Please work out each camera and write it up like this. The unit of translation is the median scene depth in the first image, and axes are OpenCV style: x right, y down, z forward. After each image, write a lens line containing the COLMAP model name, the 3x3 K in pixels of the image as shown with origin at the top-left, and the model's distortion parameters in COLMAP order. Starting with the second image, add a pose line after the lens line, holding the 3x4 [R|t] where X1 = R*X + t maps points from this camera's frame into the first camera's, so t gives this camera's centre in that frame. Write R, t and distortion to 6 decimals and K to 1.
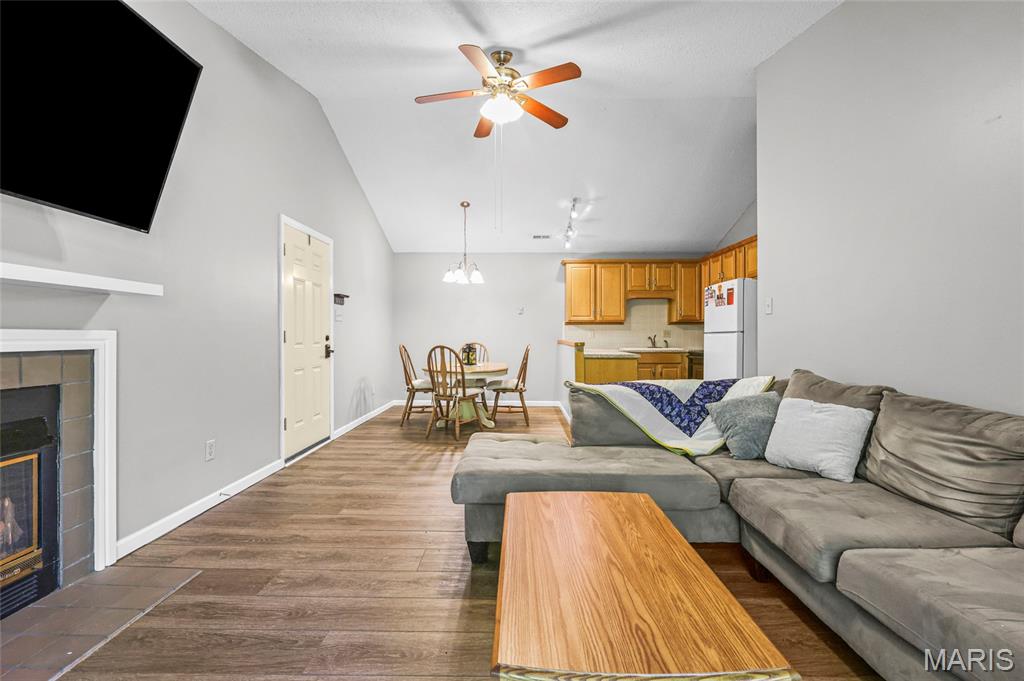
lens RADIAL K [[441.3, 0, 509.5], [0, 441.3, 334.6], [0, 0, 1]] dist [0.000102, 0.000001]
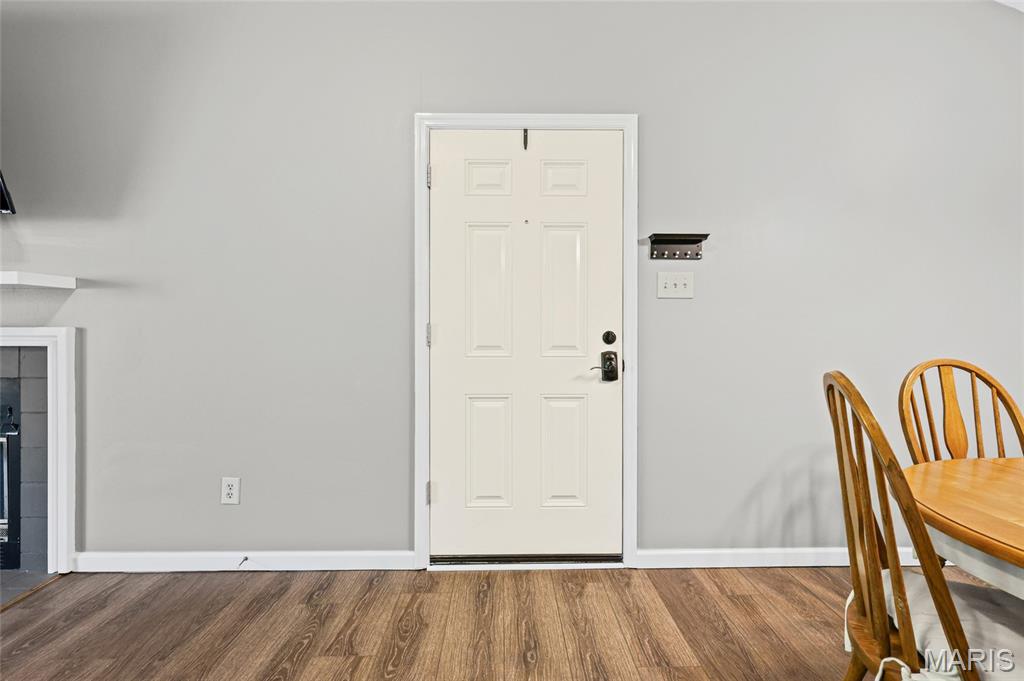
lens RADIAL K [[456.9, 0, 512.0], [0, 456.9, 340.5], [0, 0, 1]] dist [0.001447, 0.000067]
pose [[0.037269, 0.005405, -0.999291, 0.069135], [0.002981, 0.999980, 0.005519, 0.010285], [0.999301, -0.003185, 0.037252, 1.142919]]
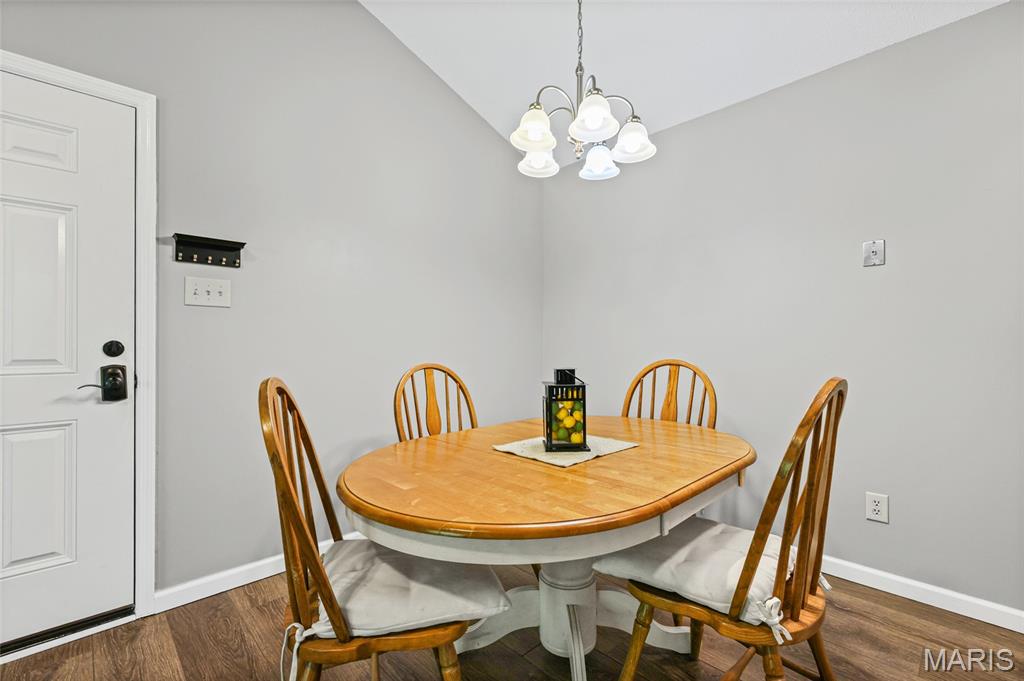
lens RADIAL K [[449.0, 0, 512.0], [0, 449.0, 340.5], [0, 0, 1]] dist [-0.000319, -0.000248]
pose [[0.706898, -0.011922, -0.707215, 0.131680], [0.006900, 0.999927, -0.009959, 0.009090], [0.707282, 0.002160, 0.706928, 1.255874]]
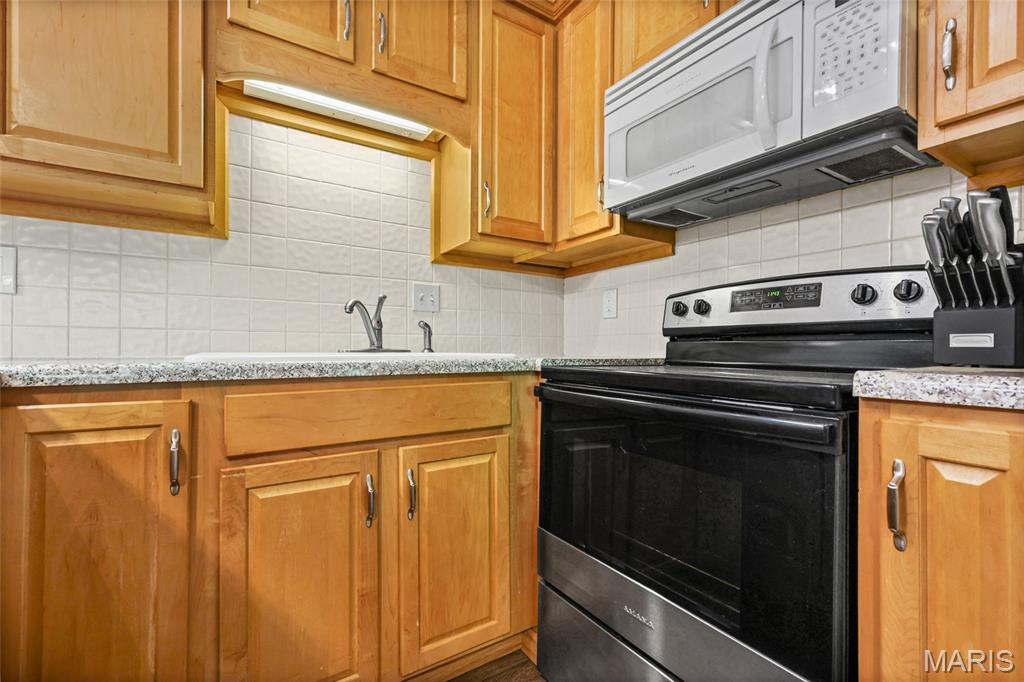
lens RADIAL K [[444.0, 0, 508.8], [0, 444.0, 346.1], [0, 0, 1]] dist [-0.001140, -0.000025]
pose [[0.829697, 0.006221, 0.558179, 0.503714], [-0.001826, 0.999963, -0.008430, 0.054719], [-0.558211, 0.005975, 0.829677, 1.518801]]
